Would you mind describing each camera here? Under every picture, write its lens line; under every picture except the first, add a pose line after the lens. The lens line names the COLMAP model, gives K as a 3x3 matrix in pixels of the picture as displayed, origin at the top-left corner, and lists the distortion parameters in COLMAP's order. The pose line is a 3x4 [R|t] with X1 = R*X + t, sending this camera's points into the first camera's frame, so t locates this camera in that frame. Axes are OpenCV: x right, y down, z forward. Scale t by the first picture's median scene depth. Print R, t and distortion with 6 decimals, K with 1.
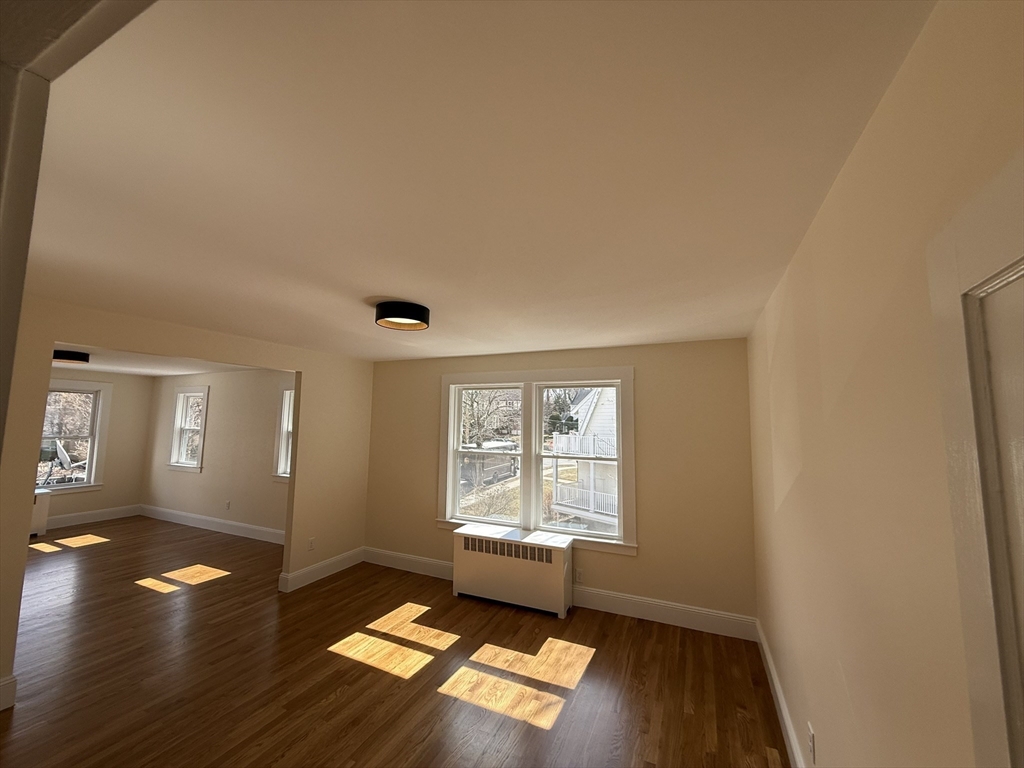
lens RADIAL K [[404.5, 0, 519.8], [0, 404.5, 381.5], [0, 0, 1]] dist [-0.003023, 0.000502]
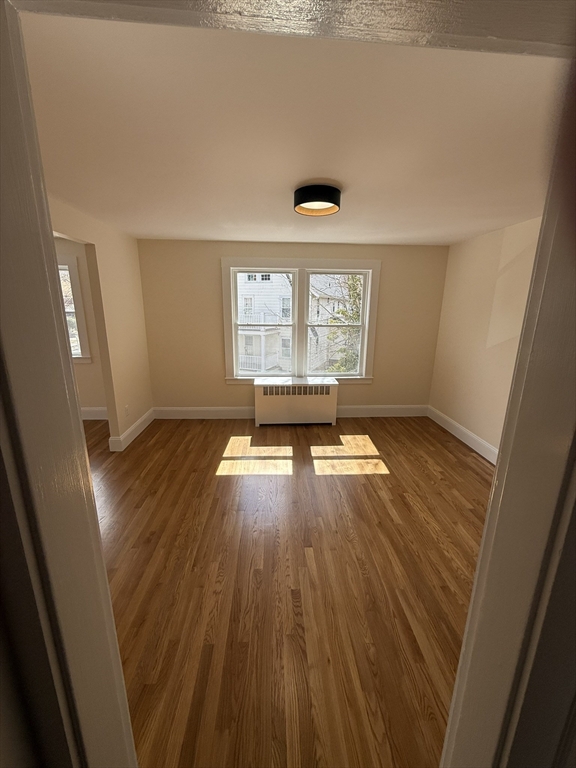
lens RADIAL K [[303.4, 0, 289.2], [0, 303.4, 378.7], [0, 0, 1]] dist [-0.003023, 0.000502]
pose [[0.884285, -0.113071, 0.453051, -0.617601], [-0.047238, 0.943599, 0.327702, 0.023510], [-0.464552, -0.311184, 0.829070, 0.145253]]
